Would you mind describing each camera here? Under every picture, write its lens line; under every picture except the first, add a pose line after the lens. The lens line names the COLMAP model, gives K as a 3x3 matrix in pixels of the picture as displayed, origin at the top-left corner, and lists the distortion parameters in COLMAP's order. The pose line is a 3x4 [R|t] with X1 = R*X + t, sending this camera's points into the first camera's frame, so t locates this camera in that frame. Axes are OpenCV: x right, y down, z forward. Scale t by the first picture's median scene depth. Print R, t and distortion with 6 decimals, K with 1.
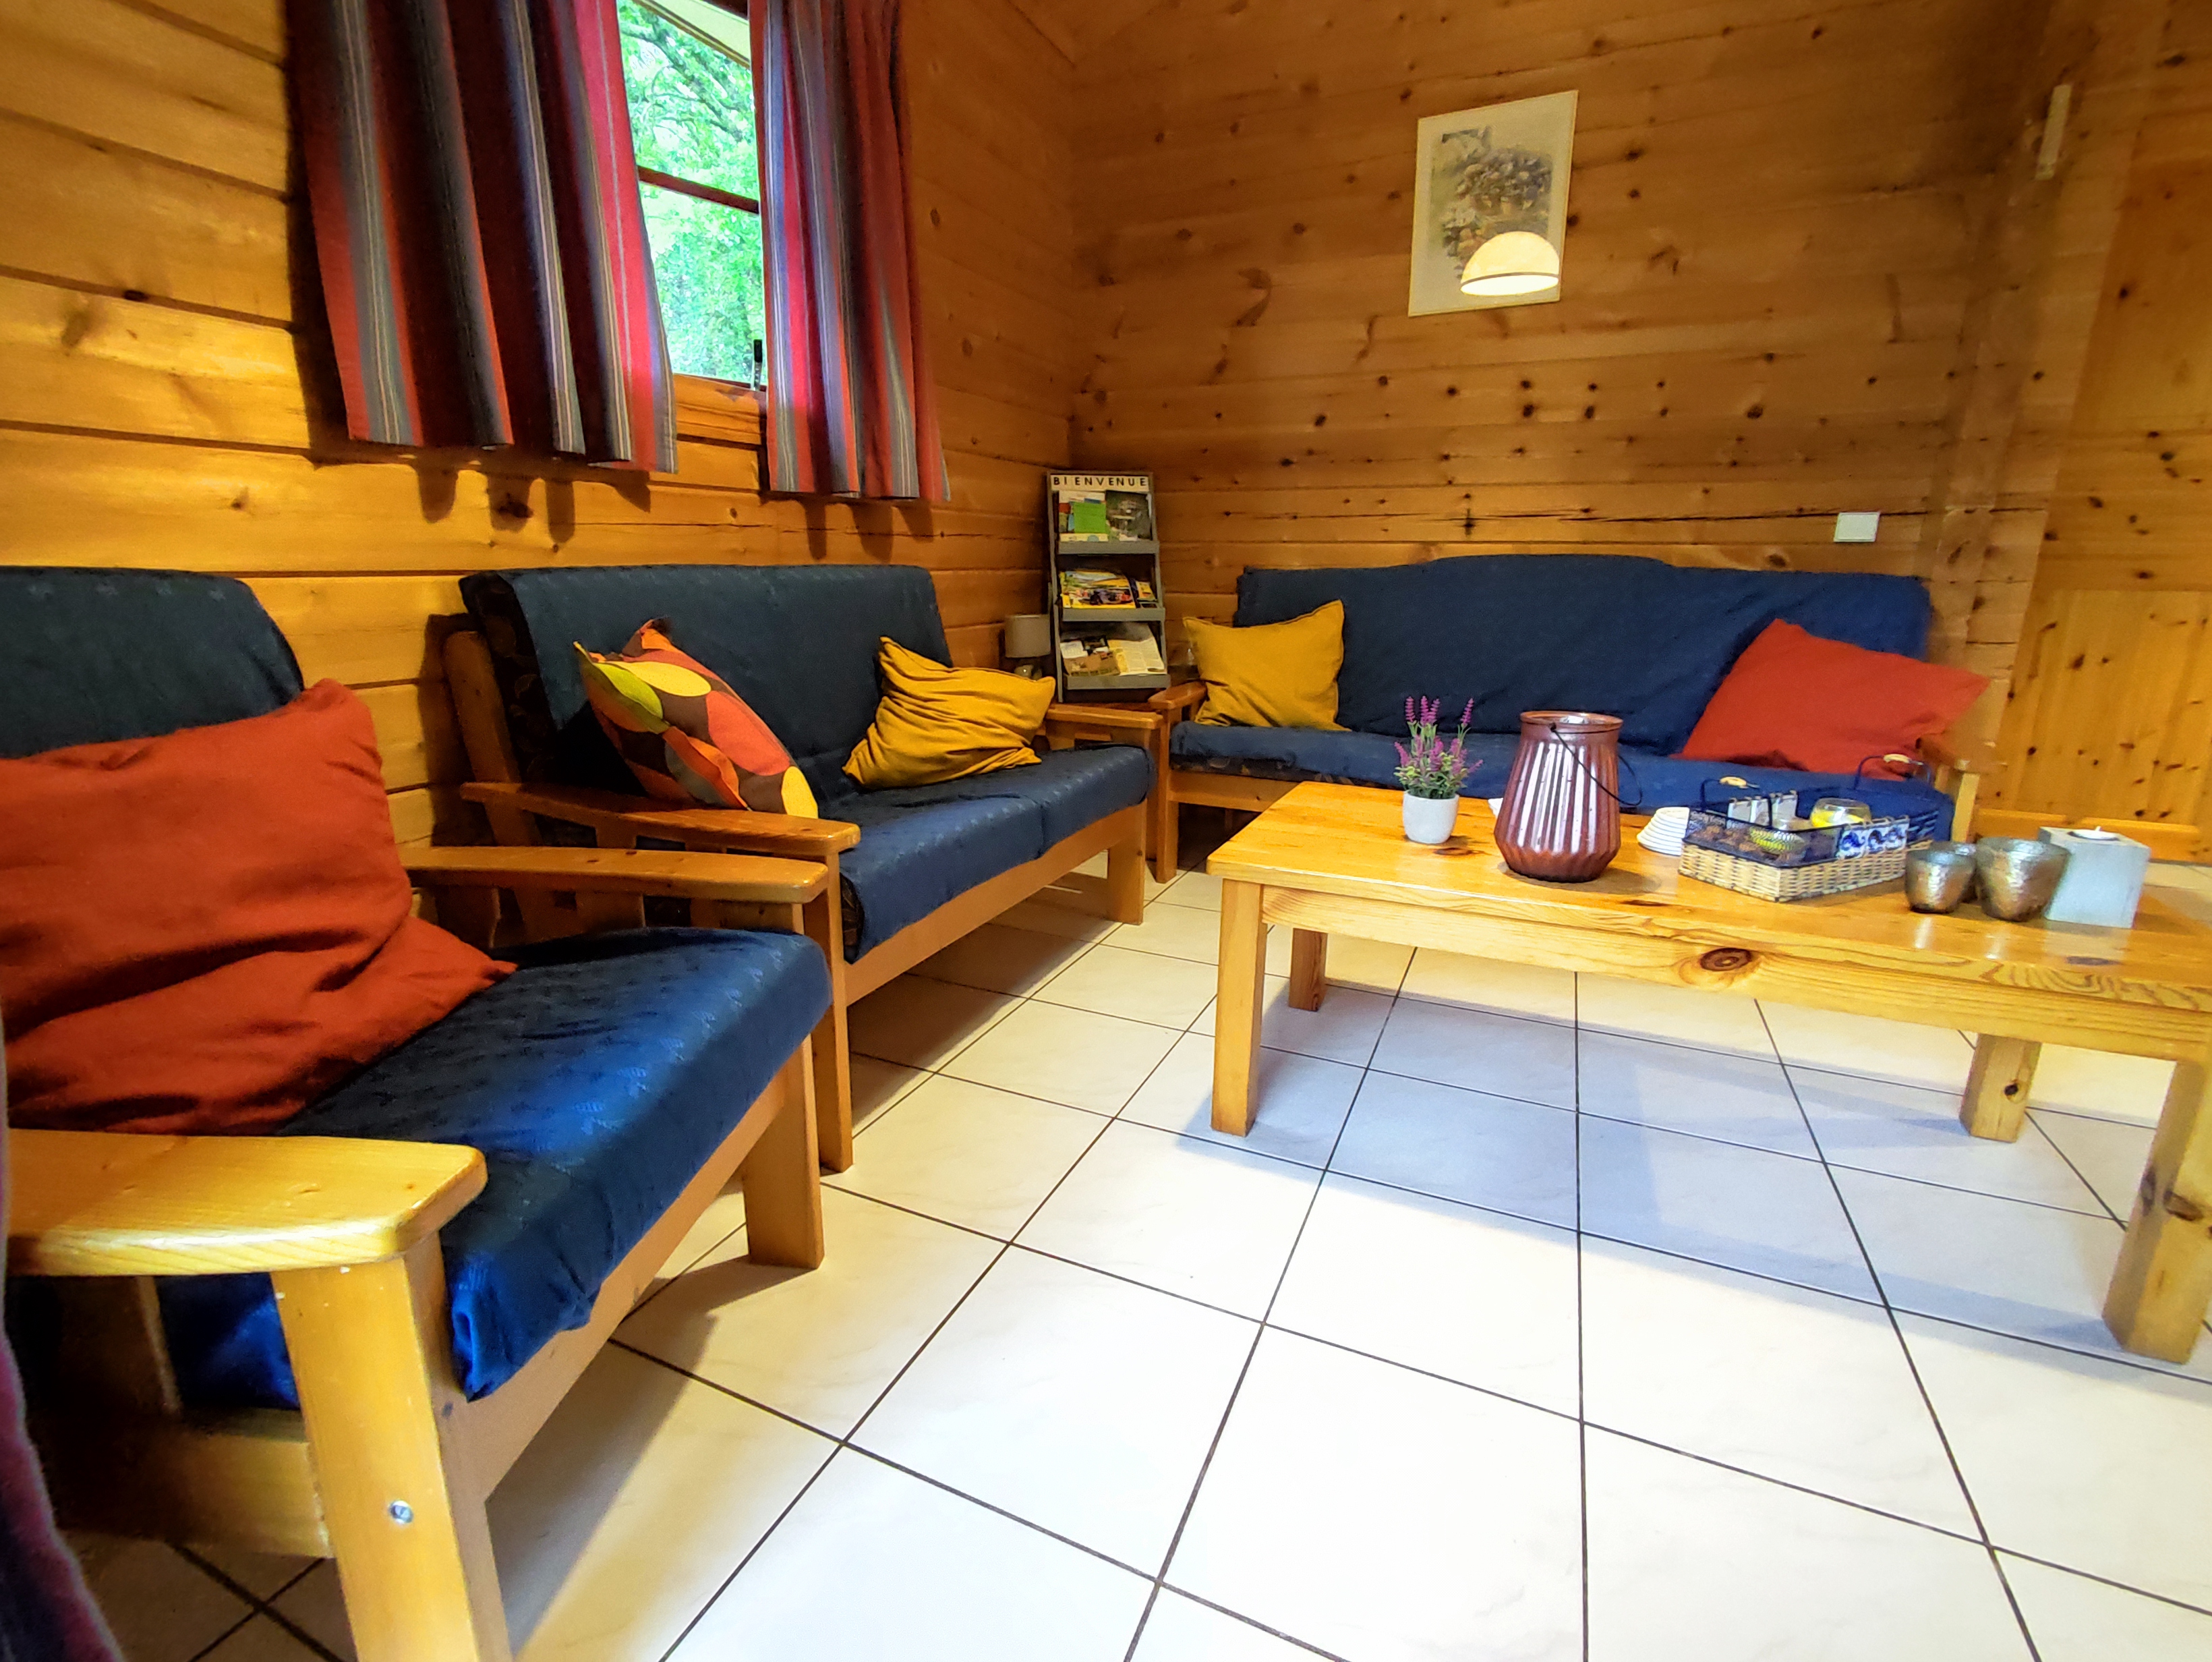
lens RADIAL K [[1007.9, 0, 1102.3], [0, 1007.9, 818.1], [0, 0, 1]] dist [-0.008435, 0.004608]
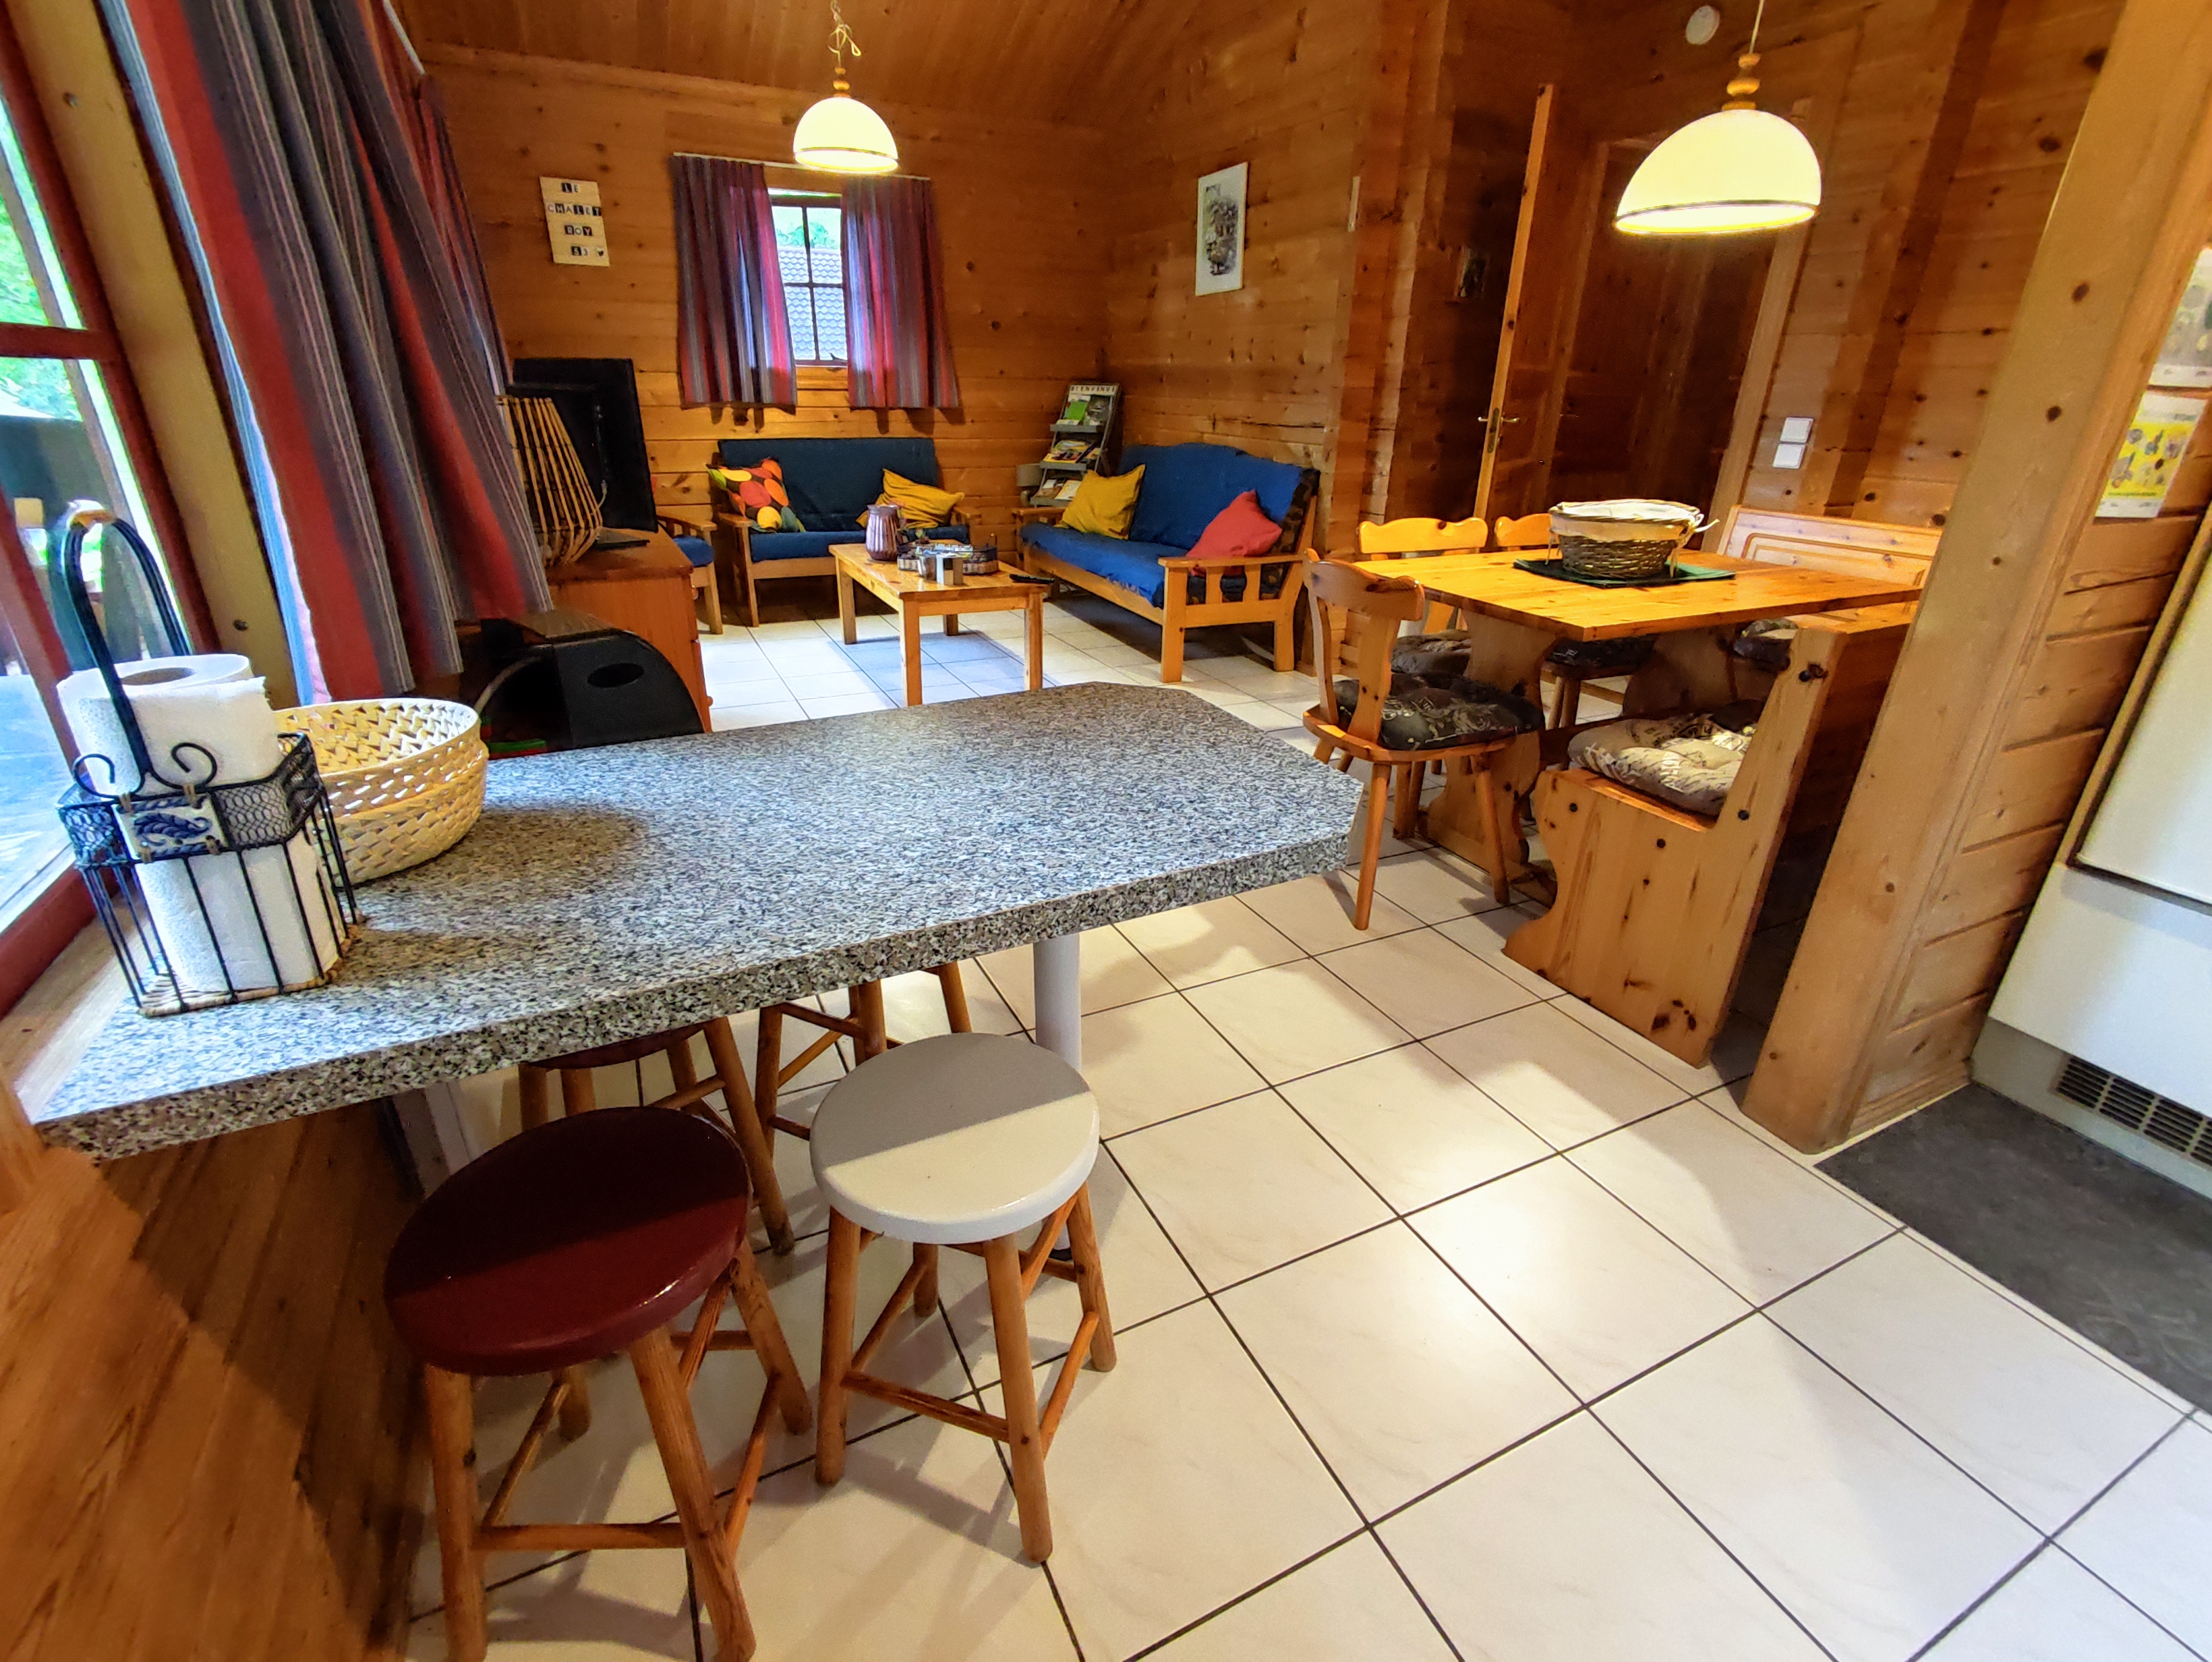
lens RADIAL K [[1007.9, 0, 1102.3], [0, 1007.9, 818.1], [0, 0, 1]] dist [-0.008435, 0.004608]
pose [[0.766690, 0.261967, -0.586139, 1.530155], [-0.170807, 0.963292, 0.207109, 0.034421], [0.618879, -0.058672, 0.783292, -0.534443]]
